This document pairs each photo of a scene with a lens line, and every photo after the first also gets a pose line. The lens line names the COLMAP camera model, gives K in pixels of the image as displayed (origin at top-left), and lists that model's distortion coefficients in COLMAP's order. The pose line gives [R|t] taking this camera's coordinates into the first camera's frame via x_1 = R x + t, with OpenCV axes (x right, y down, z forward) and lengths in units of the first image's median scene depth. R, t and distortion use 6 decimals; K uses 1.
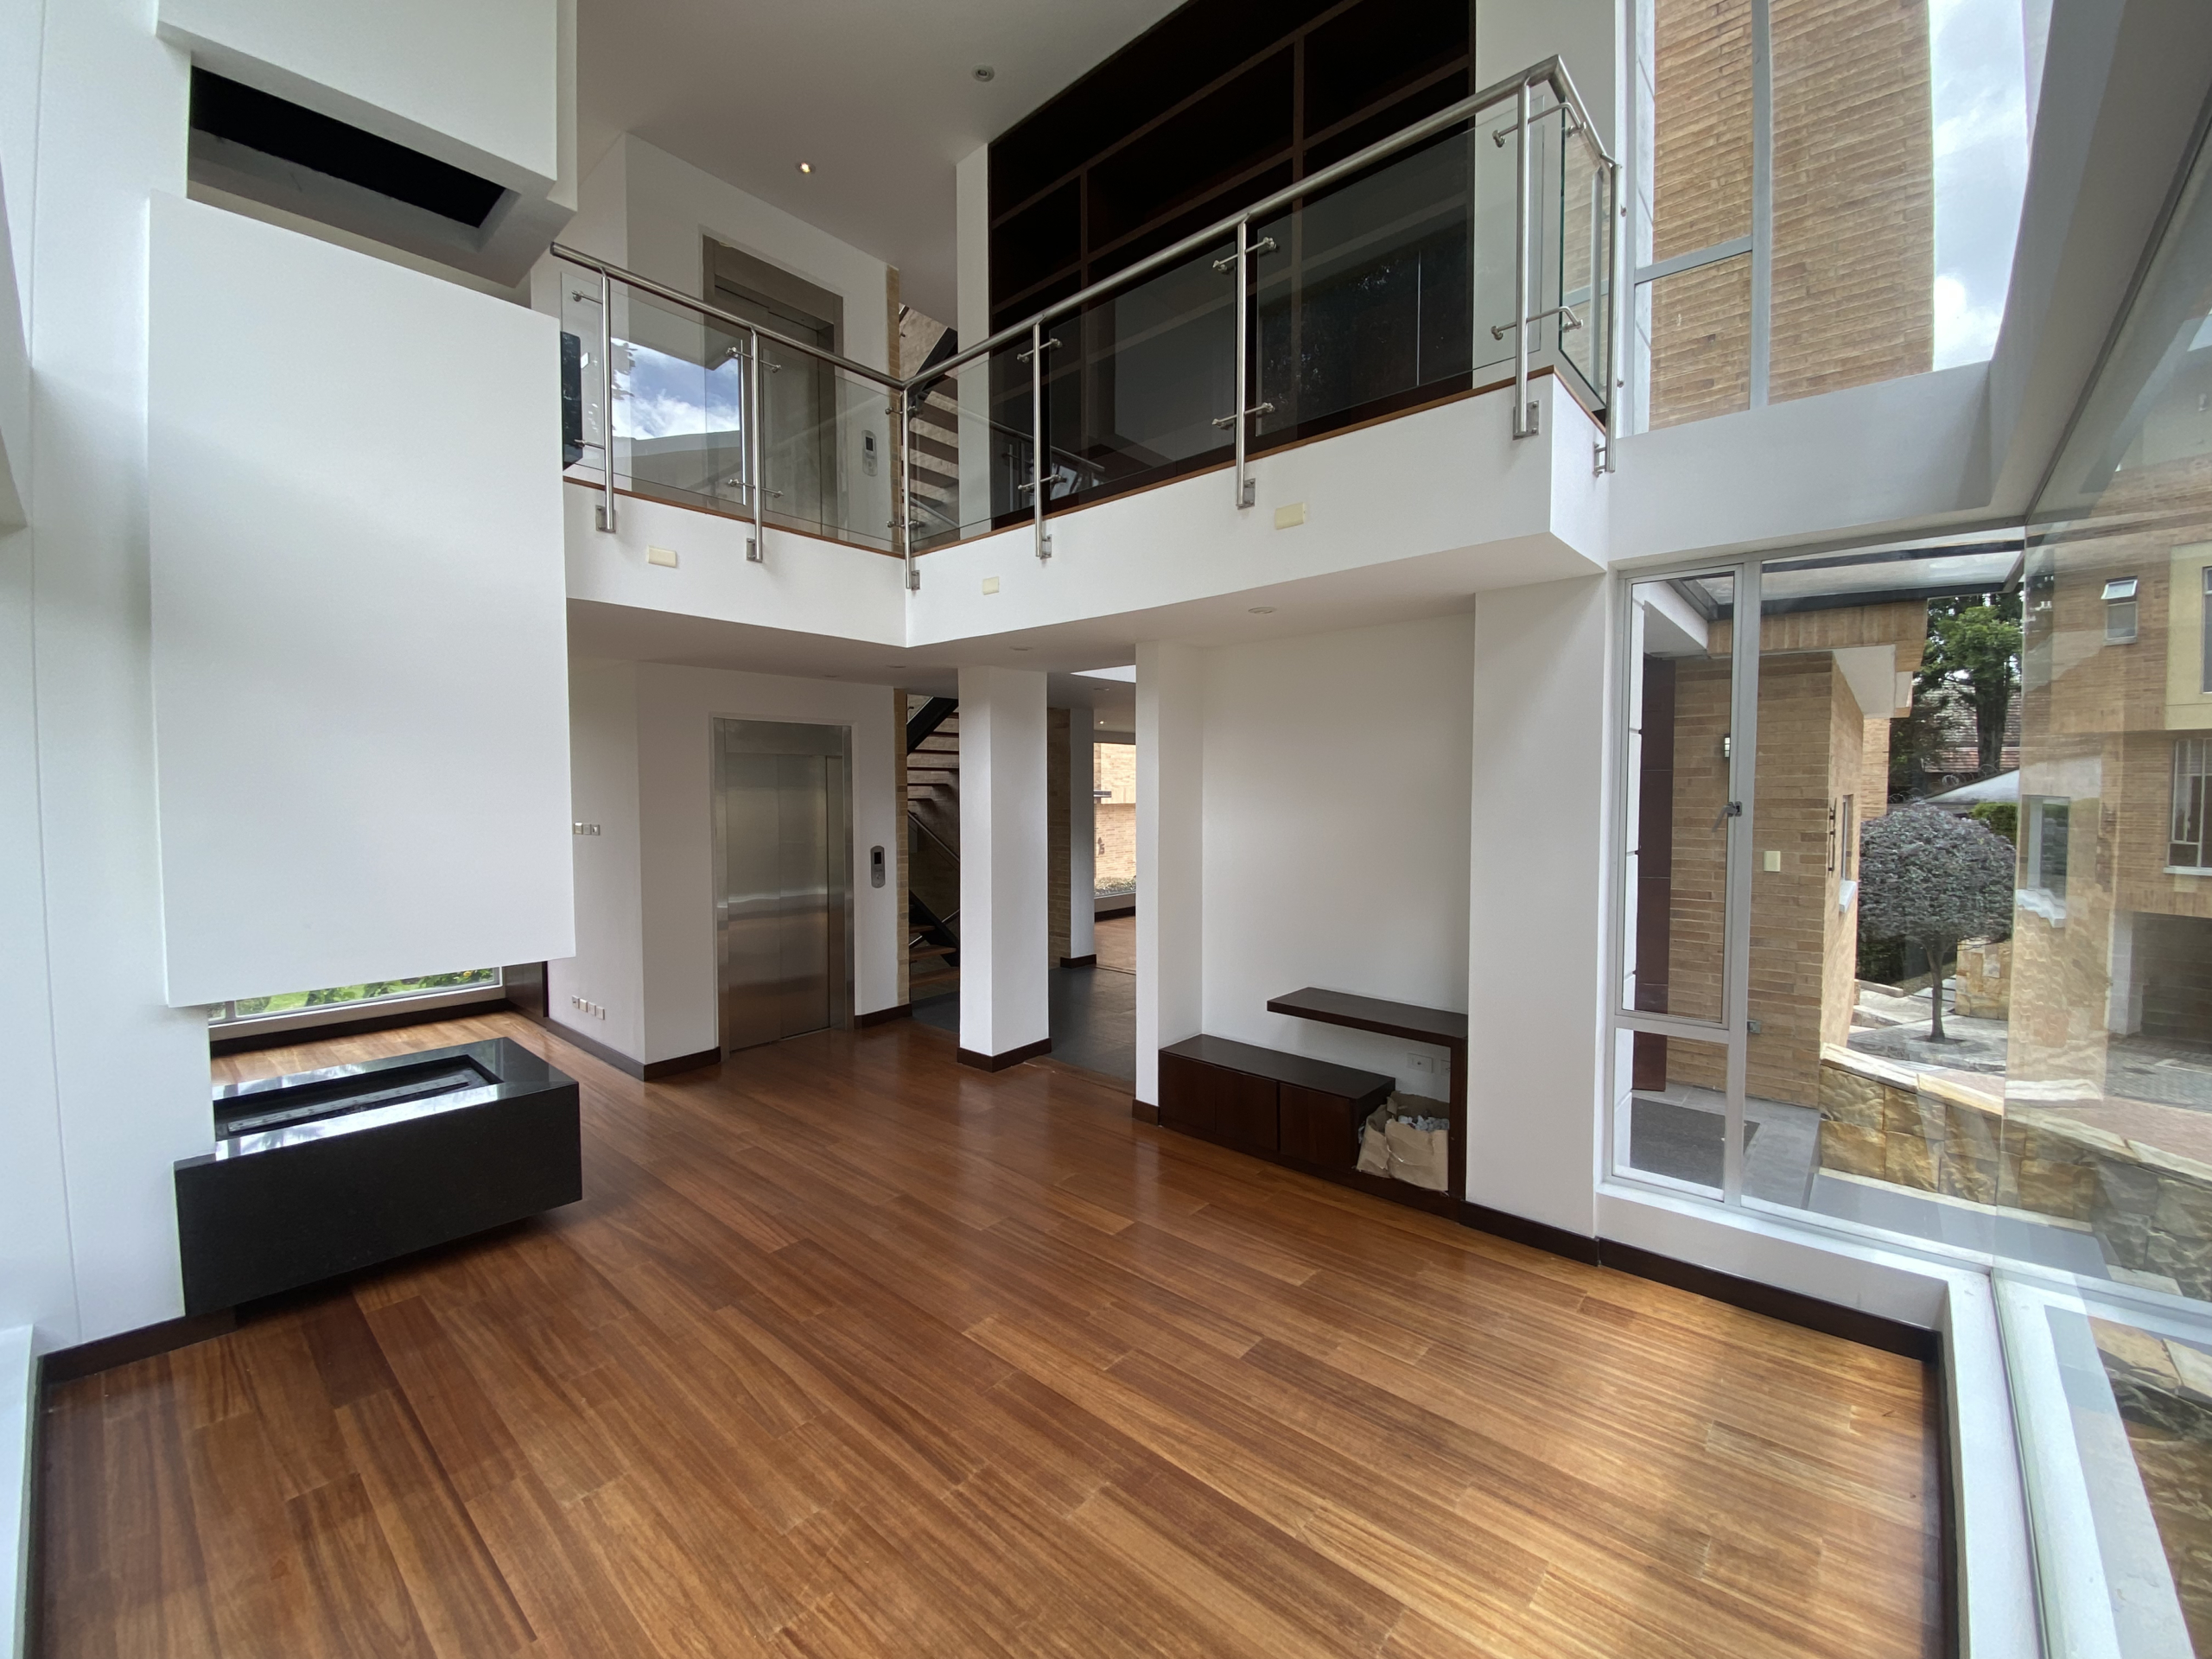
lens RADIAL K [[902.4, 0, 1107.5], [0, 902.4, 816.1], [0, 0, 1]] dist [-0.001763, -0.012041]
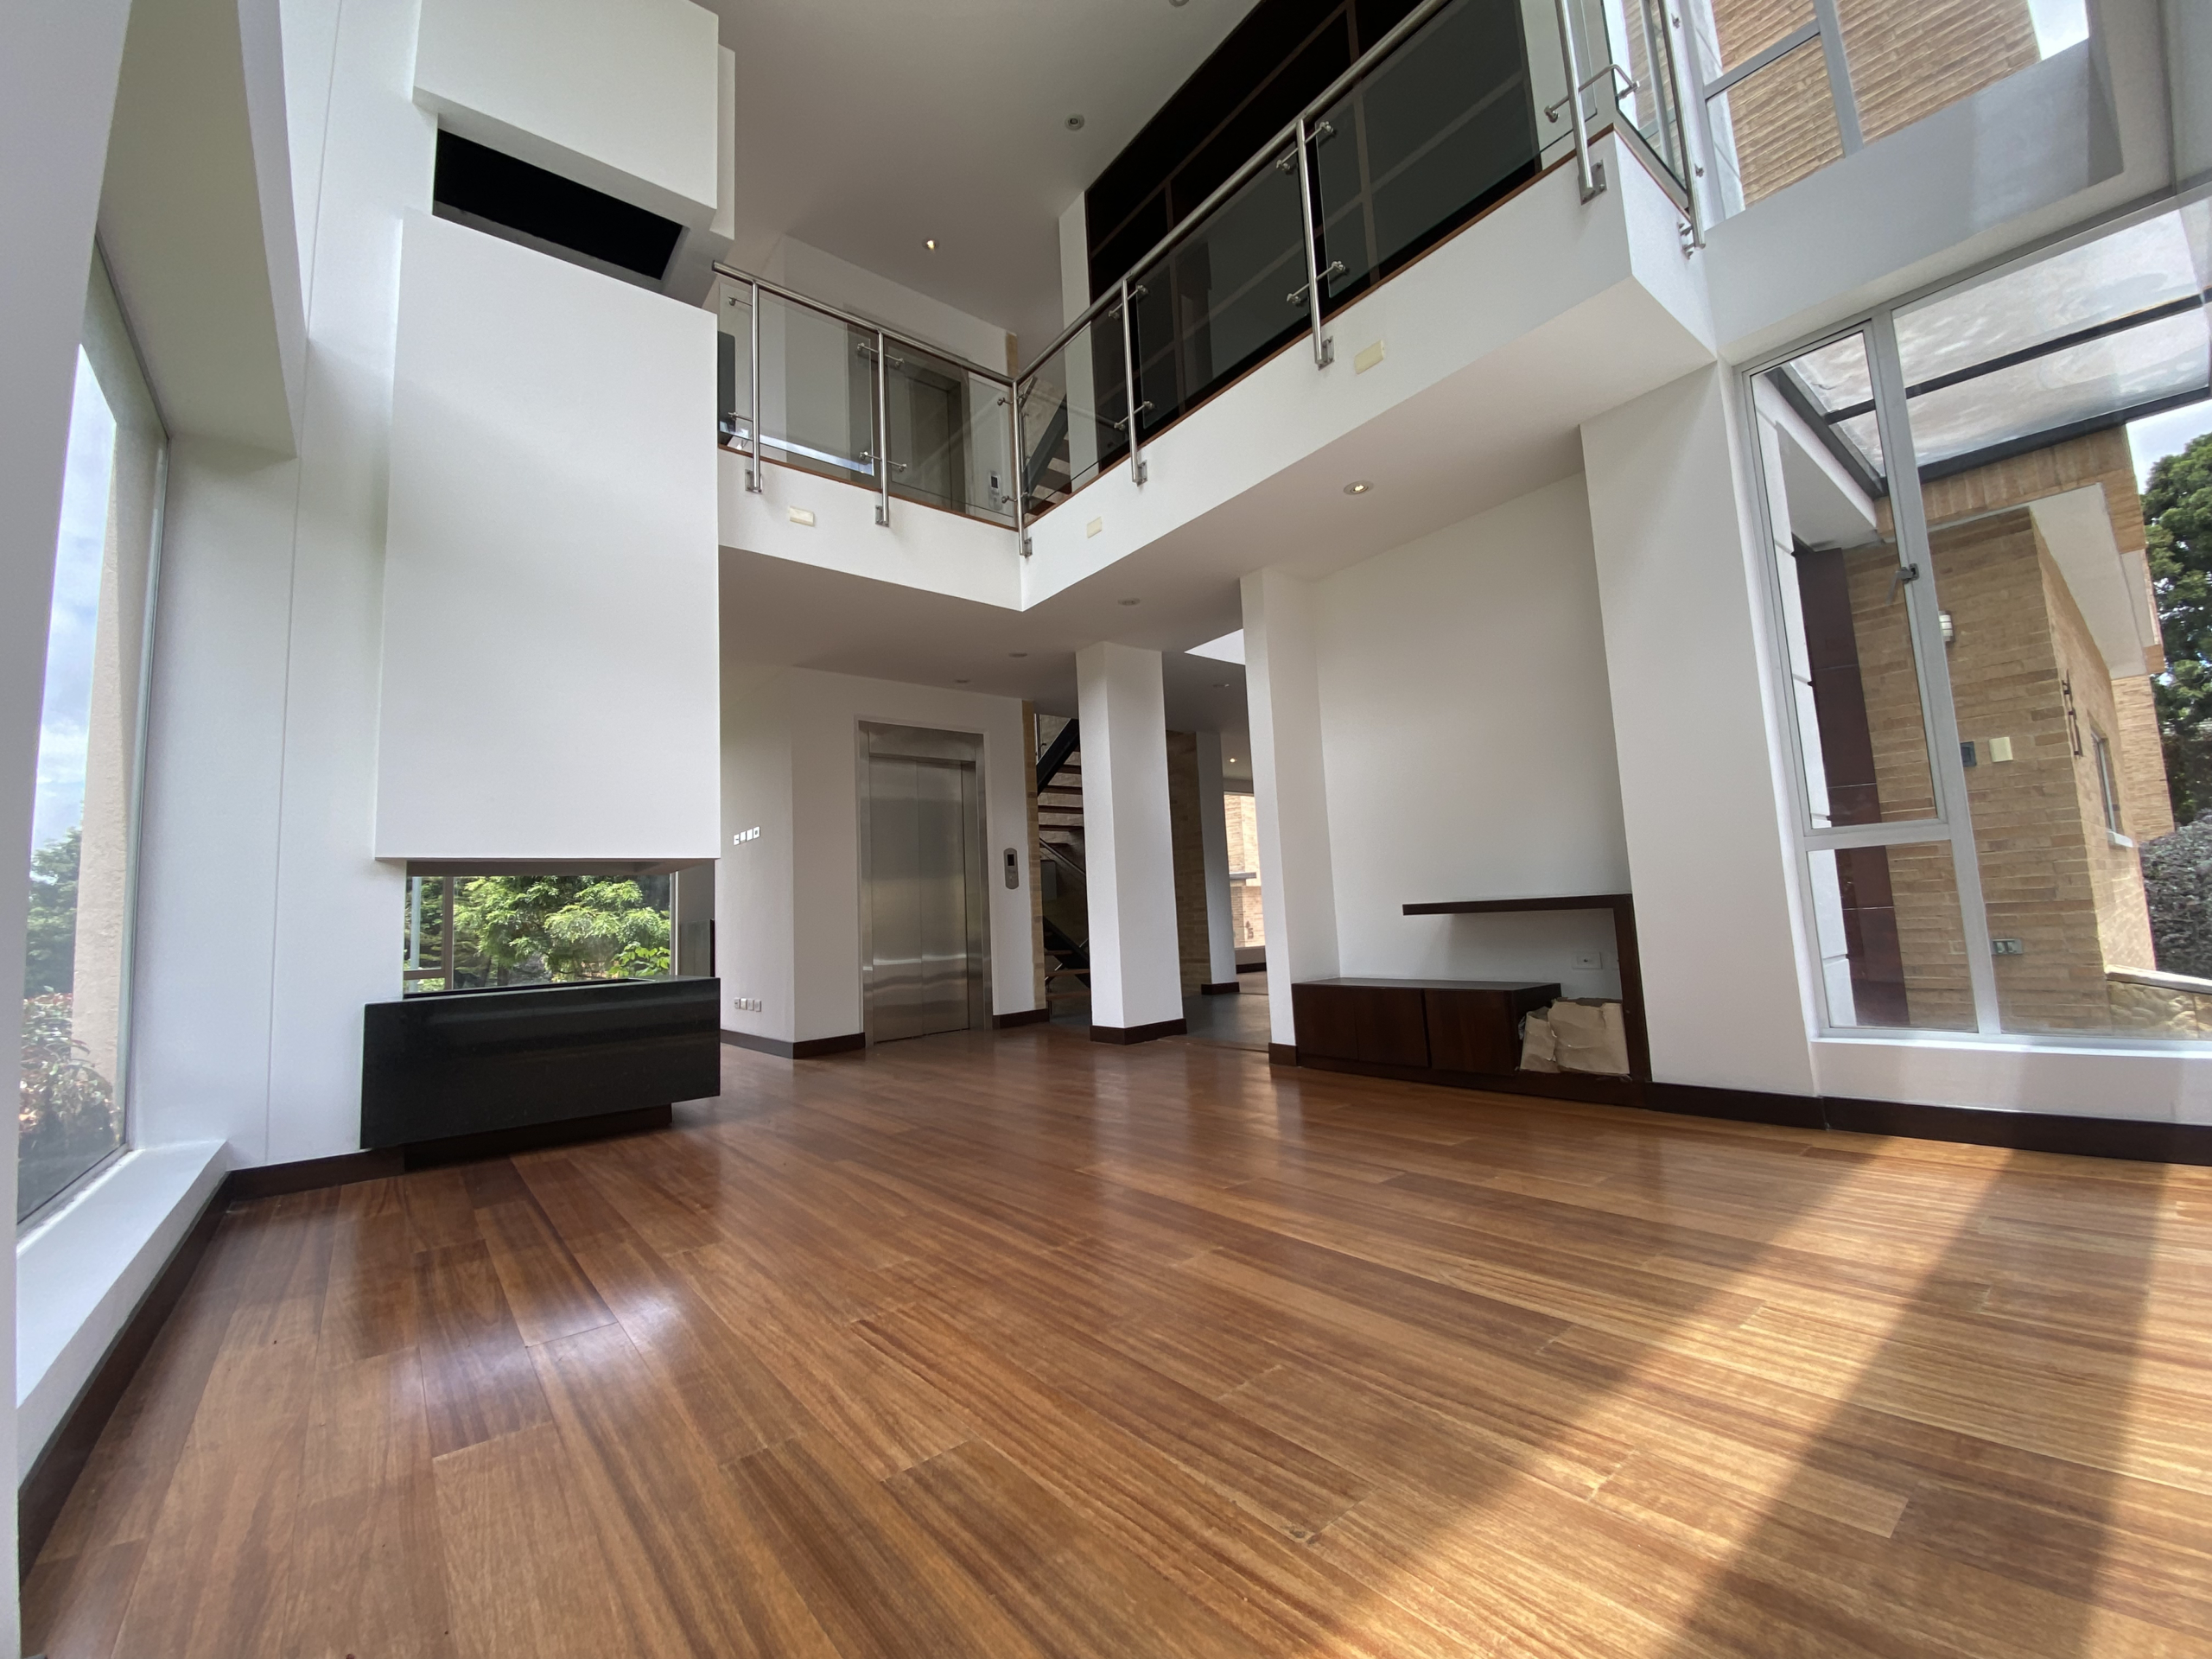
lens RADIAL K [[902.4, 0, 1102.2], [0, 902.4, 826.1], [0, 0, 1]] dist [-0.001763, -0.012041]
pose [[0.983398, -0.064836, -0.169484, 0.039421], [0.039594, 0.988152, -0.148281, 0.283794], [0.177090, 0.139109, 0.974314, 0.030067]]
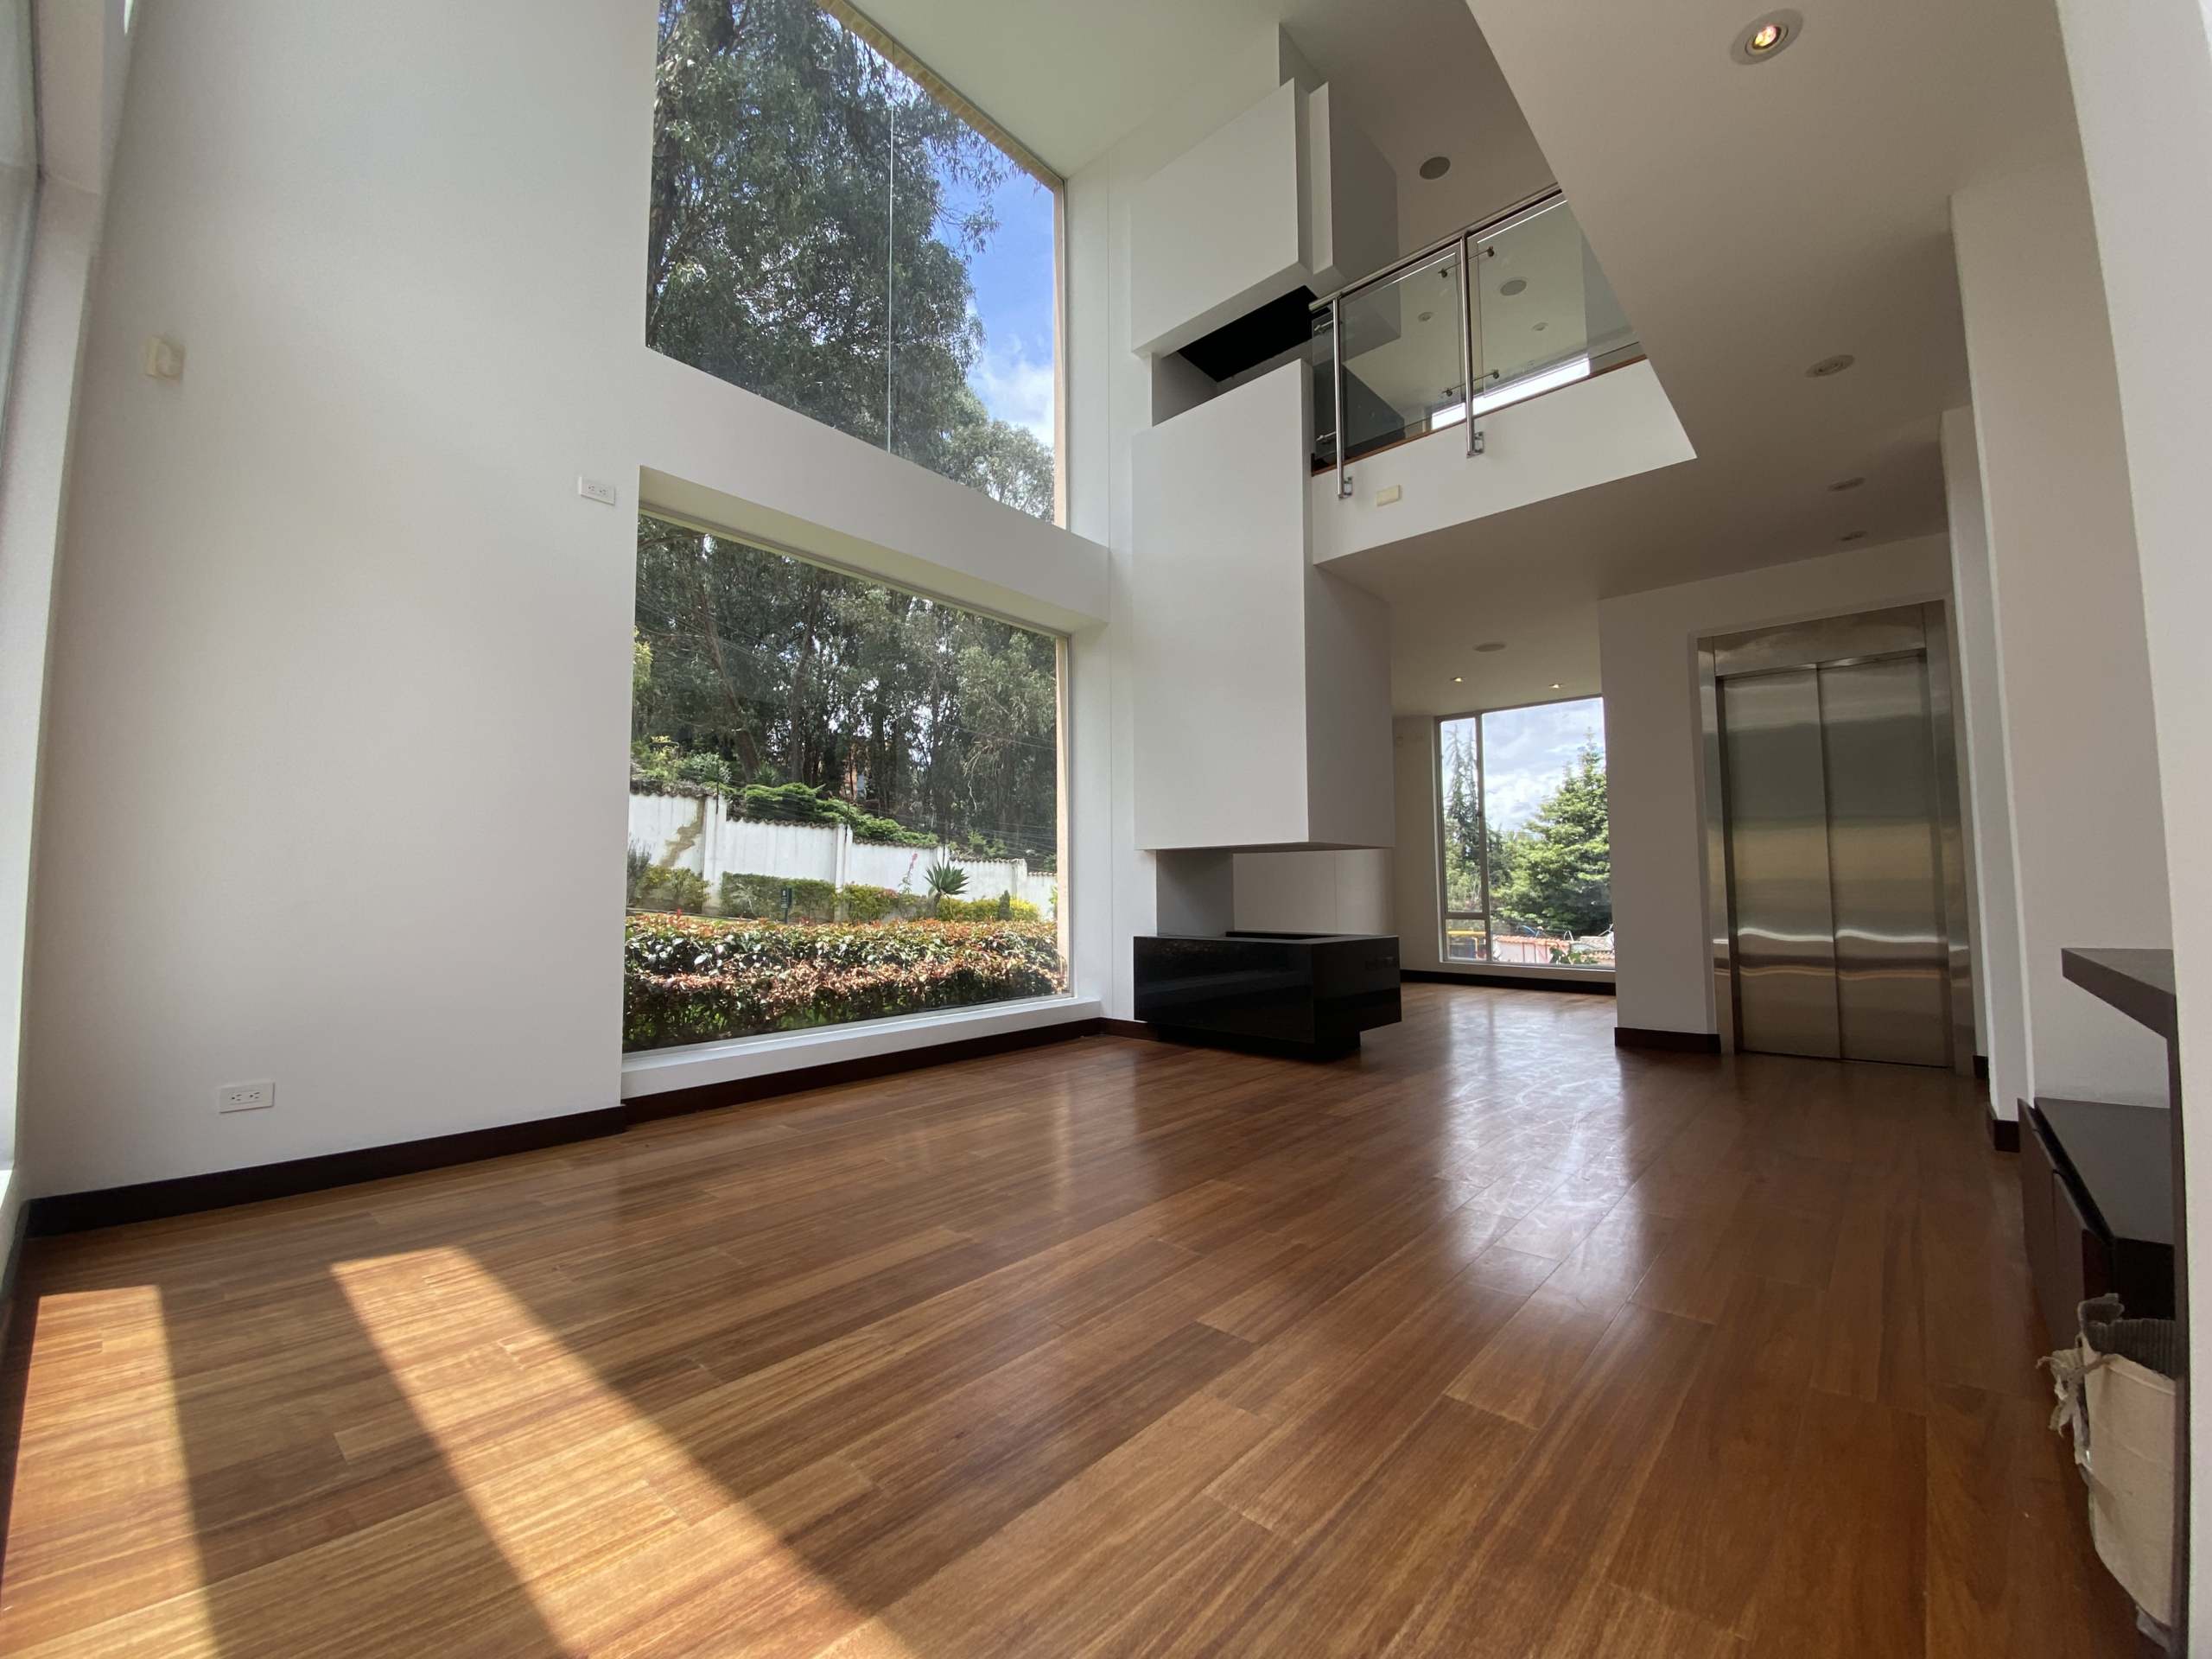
lens RADIAL K [[902.4, 0, 1110.2], [0, 902.4, 824.9], [0, 0, 1]] dist [-0.001763, -0.012041]
pose [[-0.007752, -0.065660, -0.997812, 0.620269], [-0.038001, 0.997140, -0.065321, 0.218340], [0.999248, 0.037411, -0.010225, 0.703109]]
